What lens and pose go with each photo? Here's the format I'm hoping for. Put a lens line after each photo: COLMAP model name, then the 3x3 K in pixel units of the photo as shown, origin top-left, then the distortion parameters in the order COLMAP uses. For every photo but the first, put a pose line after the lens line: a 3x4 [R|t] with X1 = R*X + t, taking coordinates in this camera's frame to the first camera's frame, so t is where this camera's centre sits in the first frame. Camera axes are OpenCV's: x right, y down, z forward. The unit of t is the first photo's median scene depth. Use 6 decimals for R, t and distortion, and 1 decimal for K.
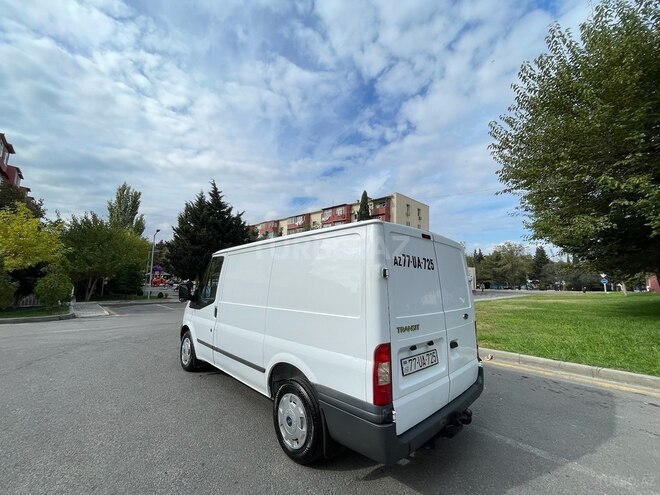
lens RADIAL K [[268.8, 0, 330.0], [0, 268.8, 247.5], [0, 0, 1]] dist [0.000067, 0.000351]
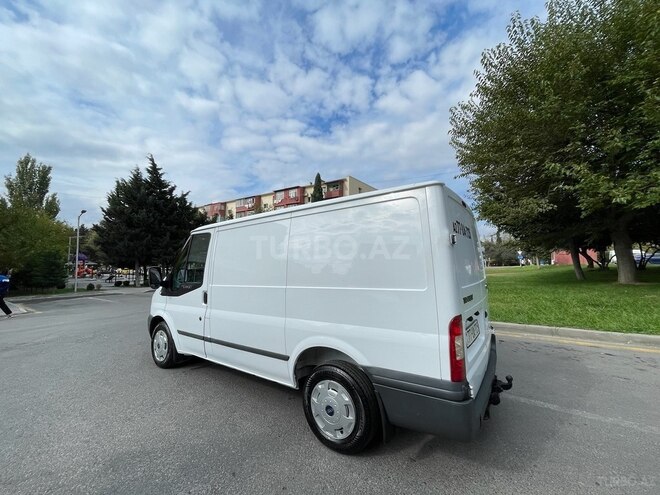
lens RADIAL K [[267.7, 0, 330.6], [0, 267.7, 246.4], [0, 0, 1]] dist [0.000034, 0.000415]
pose [[0.981869, -0.020019, 0.188498, -0.034063], [0.009372, 0.998318, 0.057206, 0.005754], [-0.189326, -0.054402, 0.980406, 0.017590]]
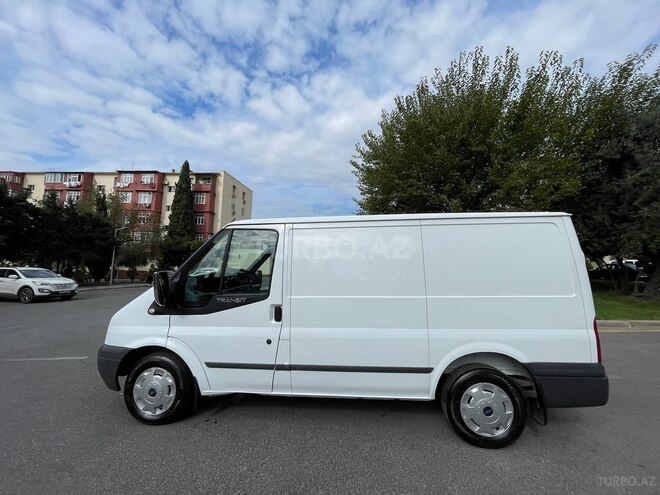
lens RADIAL K [[263.7, 0, 328.3], [0, 263.7, 245.2], [0, 0, 1]] dist [0.001308, 0.000313]
pose [[0.757267, 0.036914, 0.652061, -0.135226], [-0.071705, 0.997065, 0.026828, 0.008170], [-0.649157, -0.067072, 0.757692, 0.077736]]
